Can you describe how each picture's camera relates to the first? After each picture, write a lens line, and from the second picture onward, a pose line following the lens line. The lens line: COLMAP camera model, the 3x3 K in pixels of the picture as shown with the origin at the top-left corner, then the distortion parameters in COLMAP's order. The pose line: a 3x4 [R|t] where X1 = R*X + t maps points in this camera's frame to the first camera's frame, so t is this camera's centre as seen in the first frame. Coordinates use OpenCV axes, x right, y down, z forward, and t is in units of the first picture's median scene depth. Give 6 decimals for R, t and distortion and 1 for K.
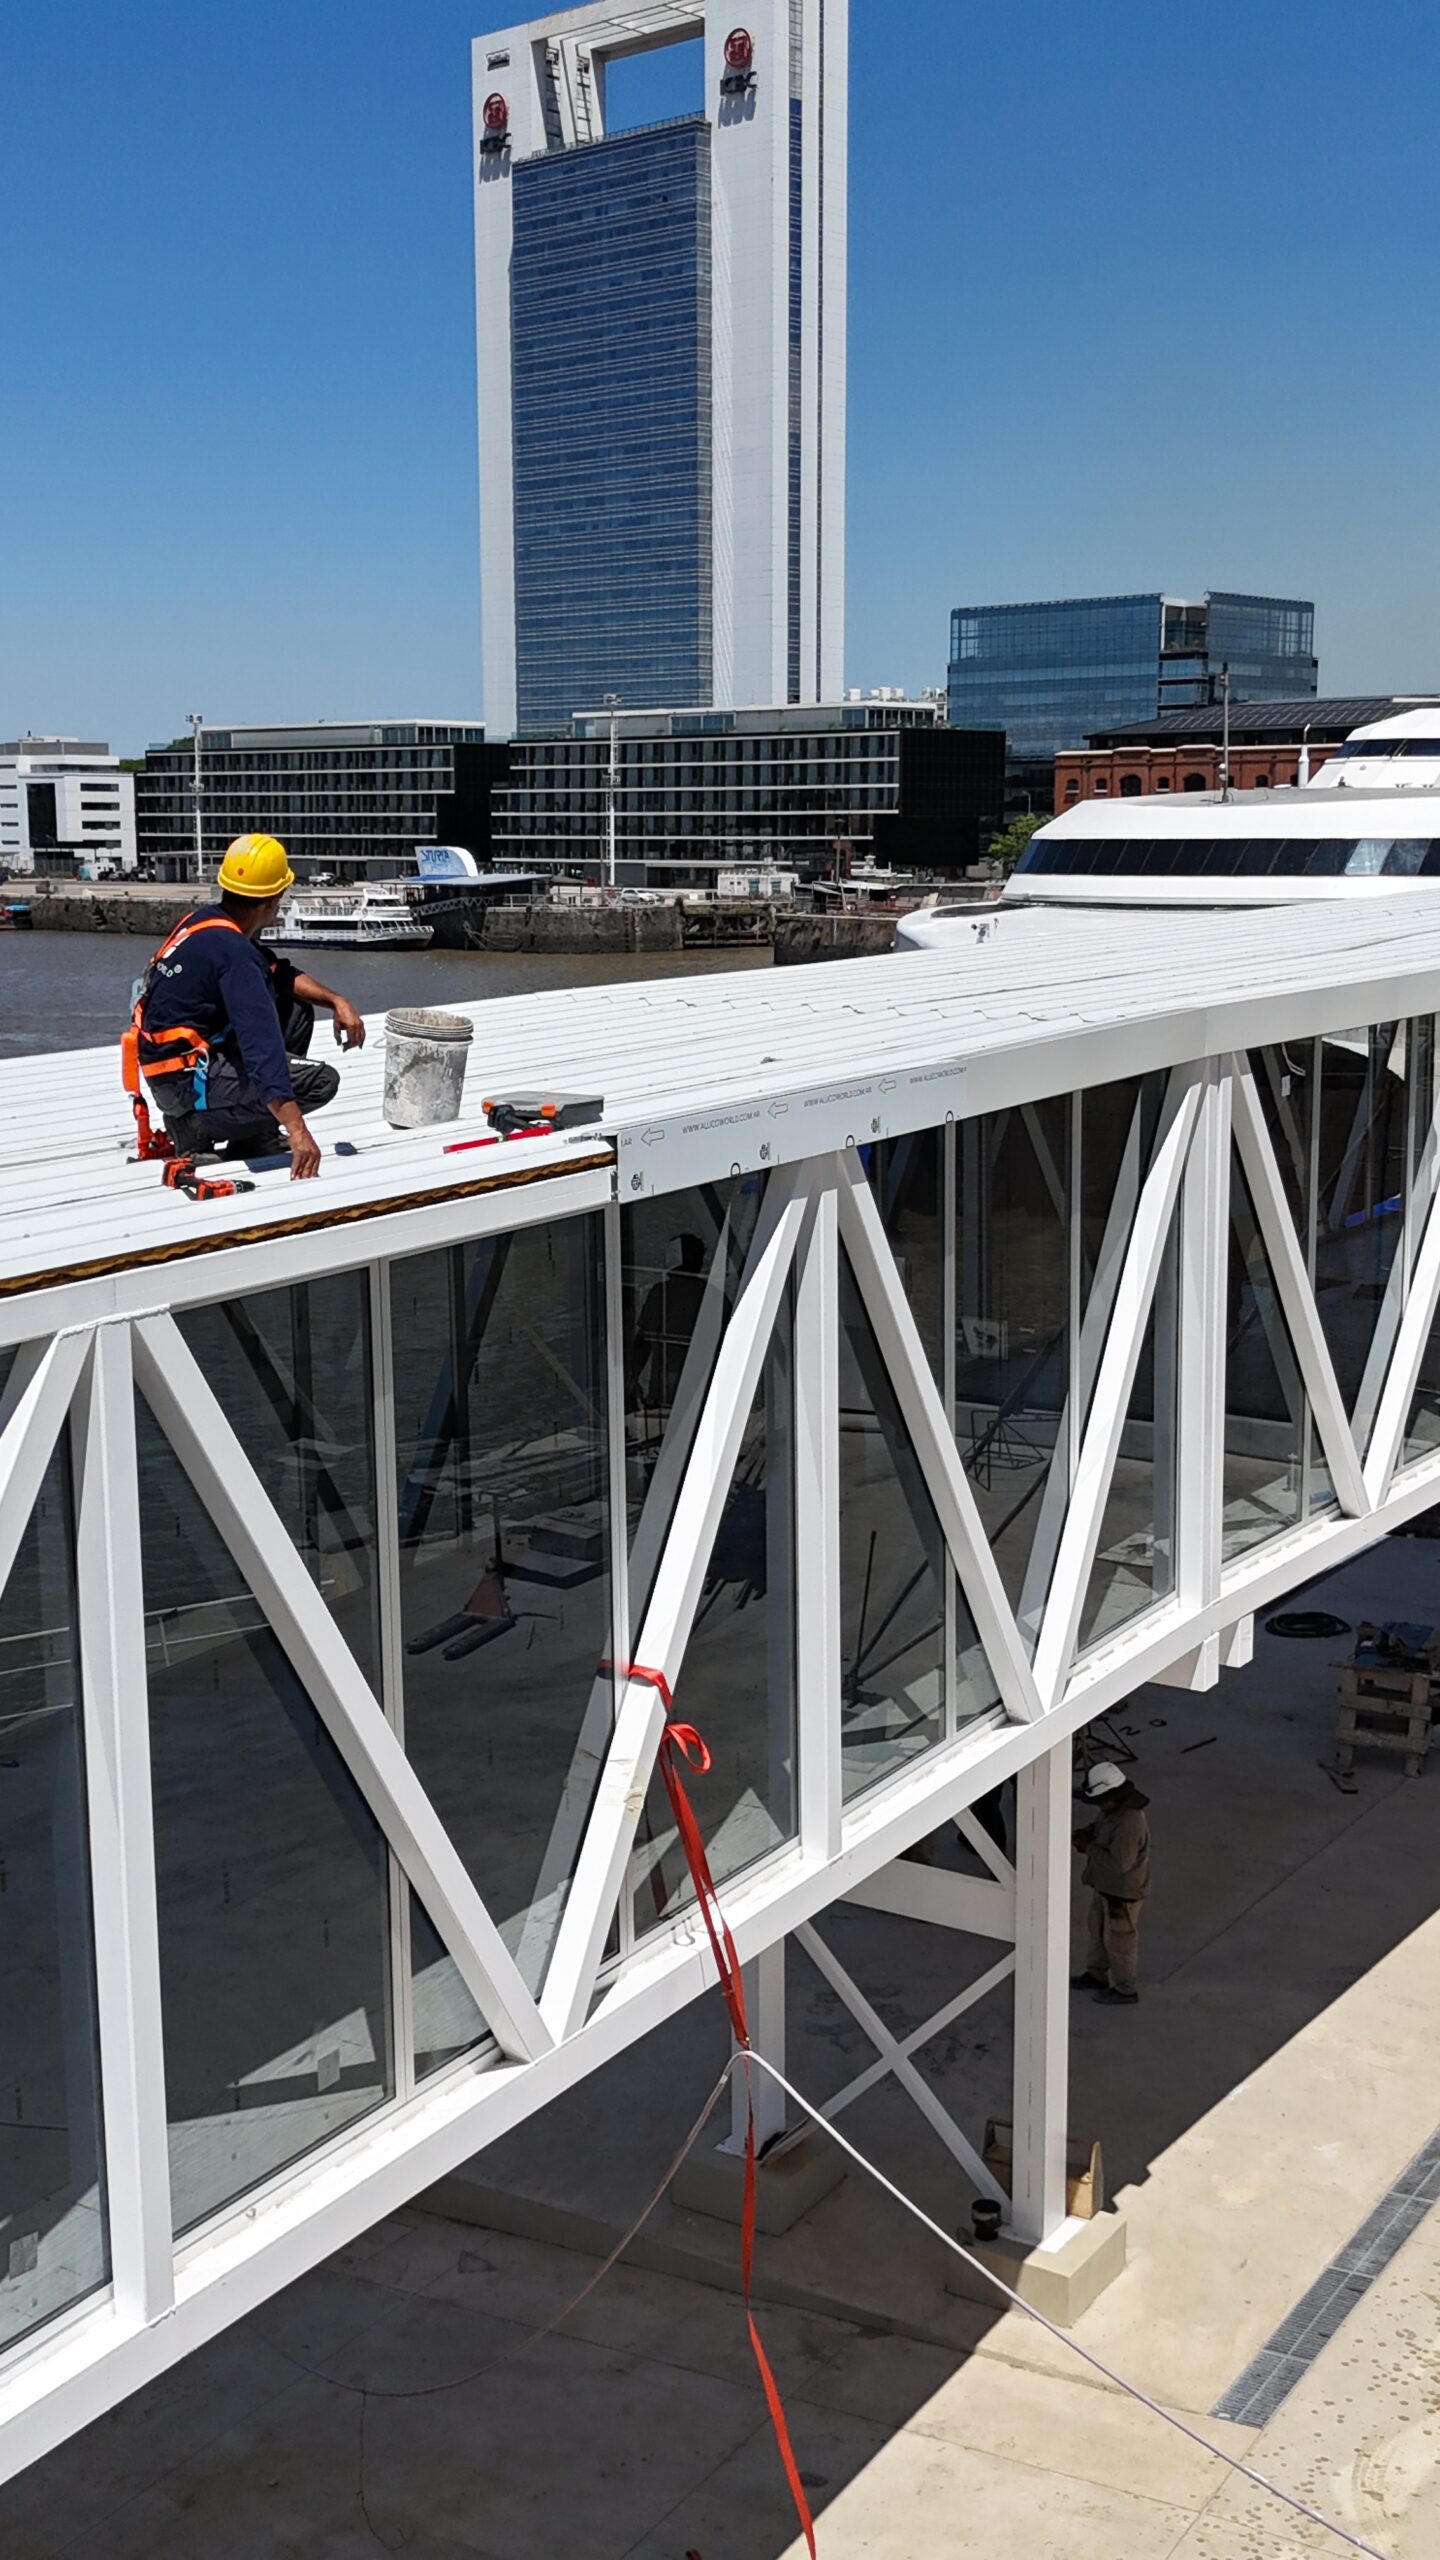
lens RADIAL K [[2702.8, 0, 748.8], [0, 2702.8, 1282.8], [0, 0, 1]] dist [0.065932, 0.000000]
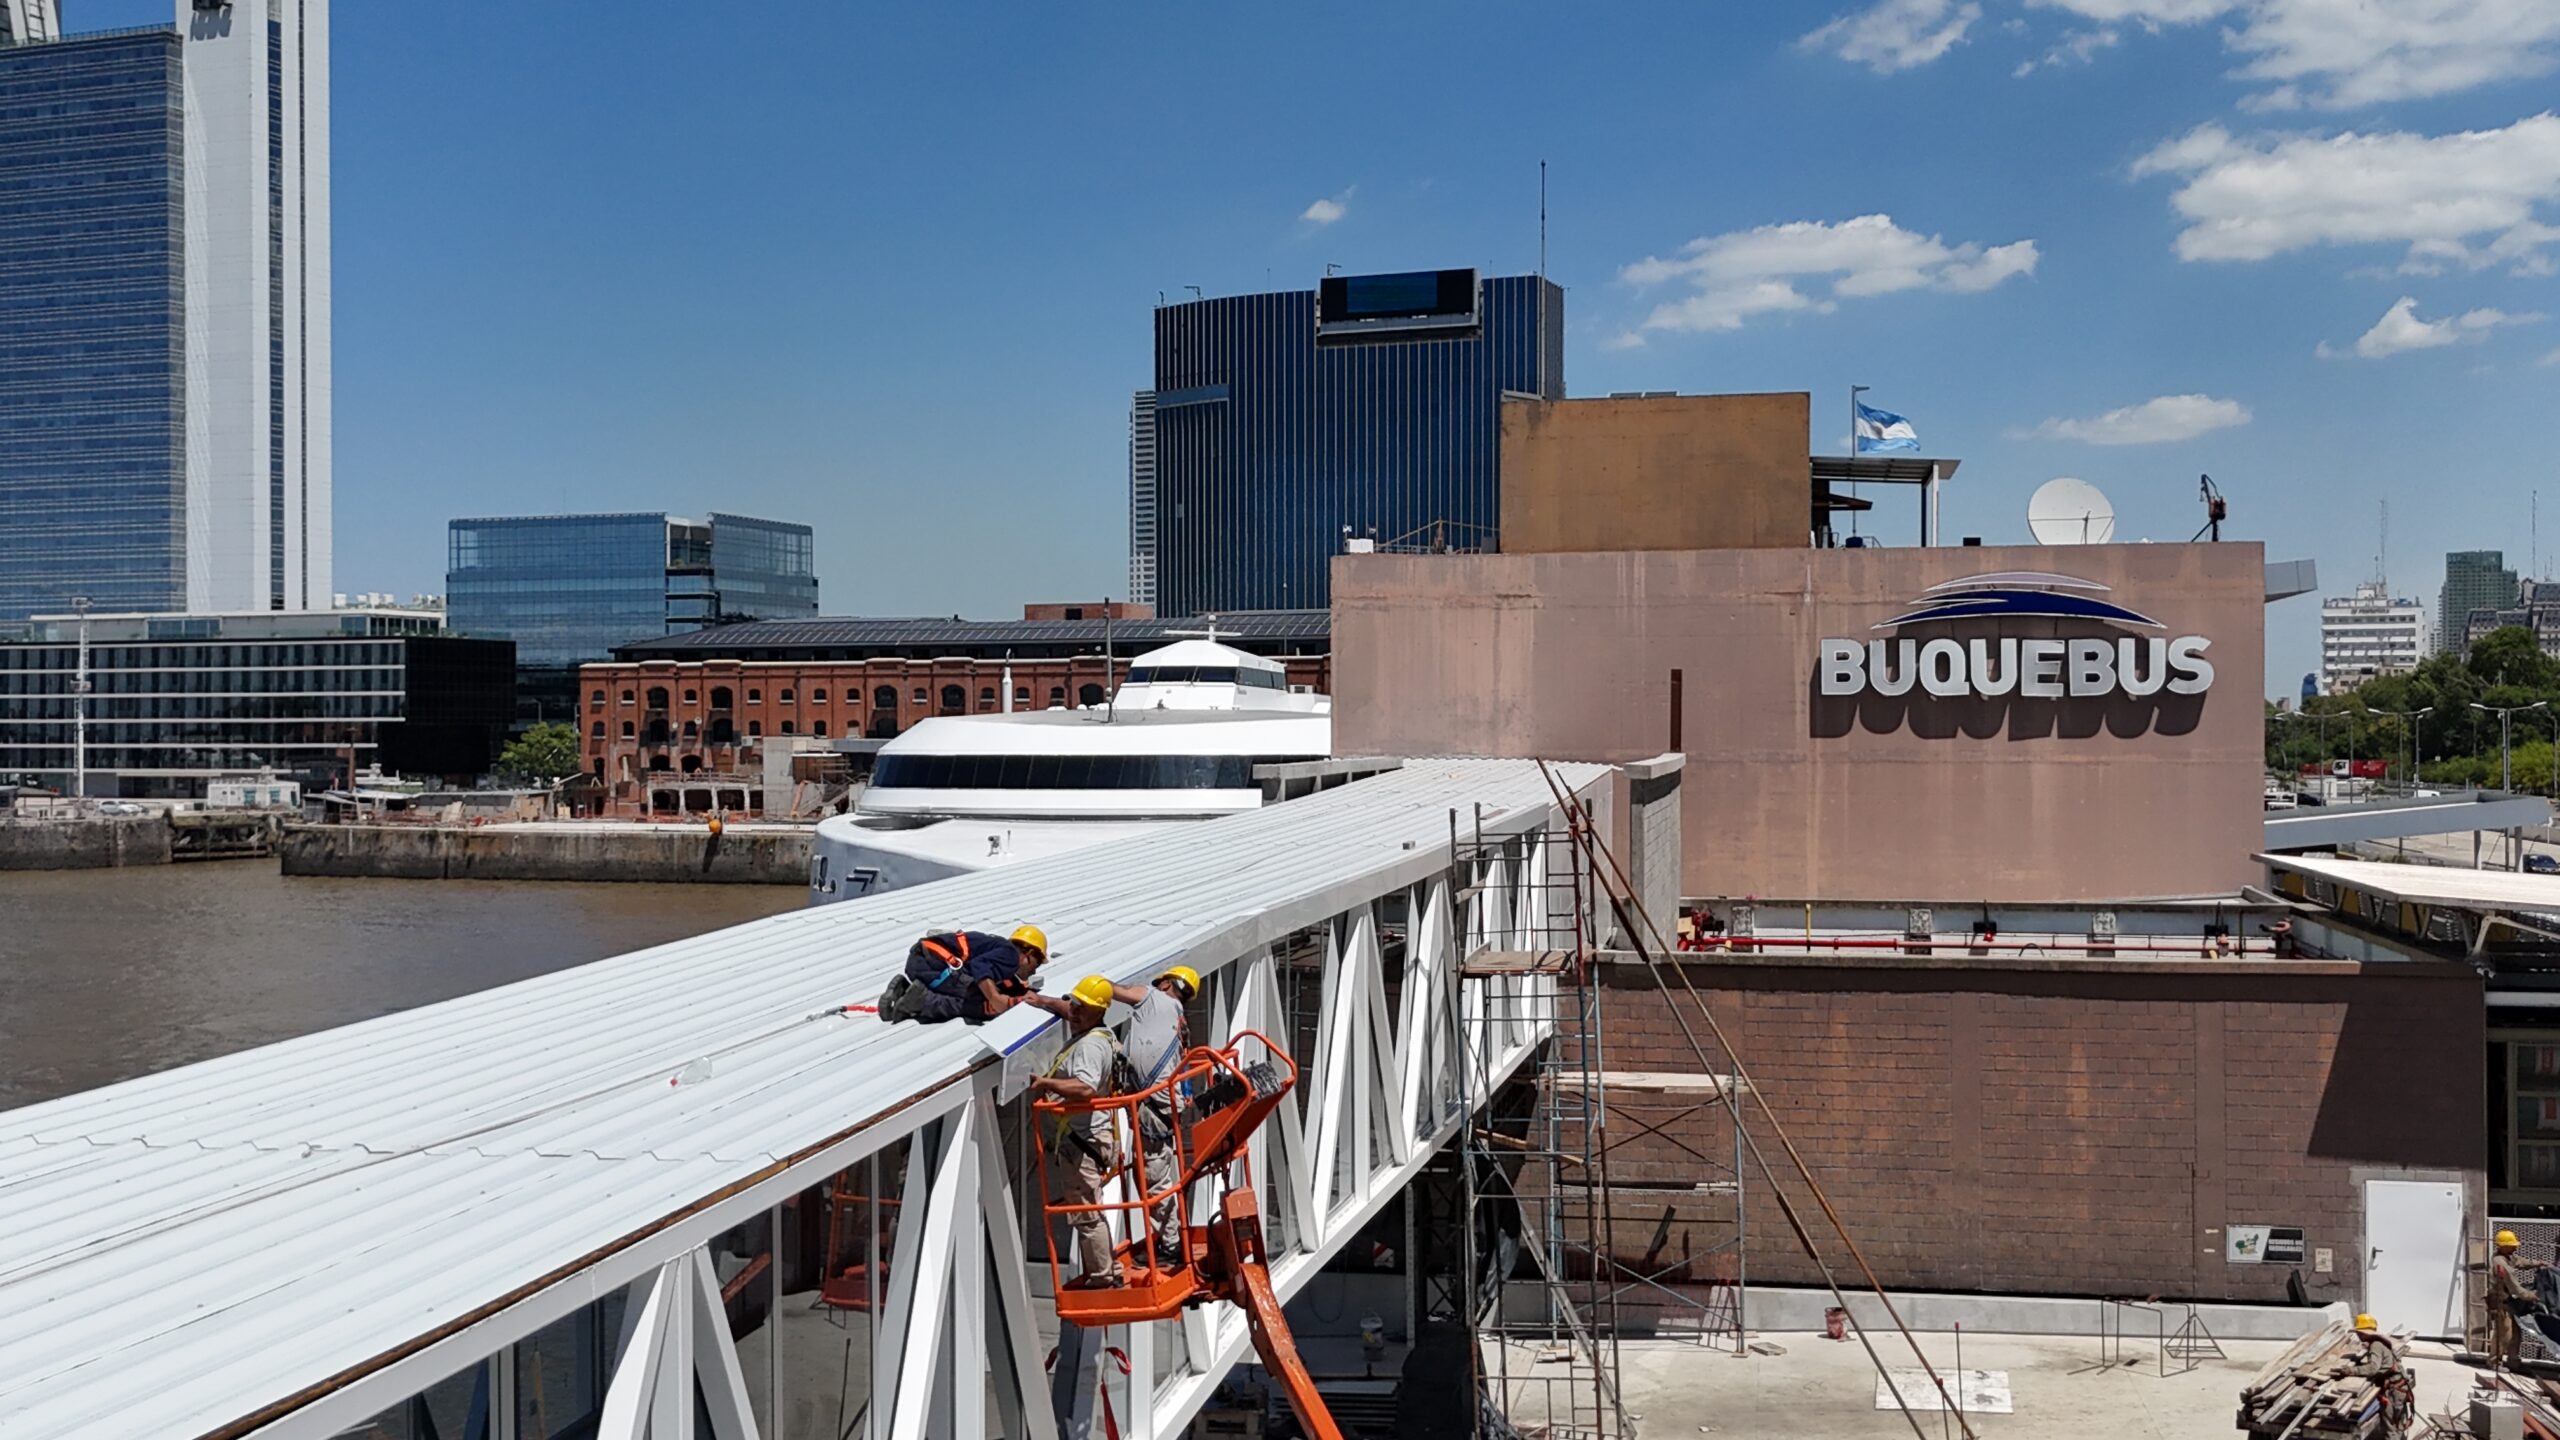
lens RADIAL K [[2702.8, 0, 1295.7], [0, 2702.8, 790.5], [0, 0, 1]] dist [0.065932, 0.000000]
pose [[0.926181, -0.008381, 0.376987, -0.917642], [0.062540, 0.989321, -0.131653, 0.075765], [-0.371858, 0.145511, 0.916814, -1.062736]]
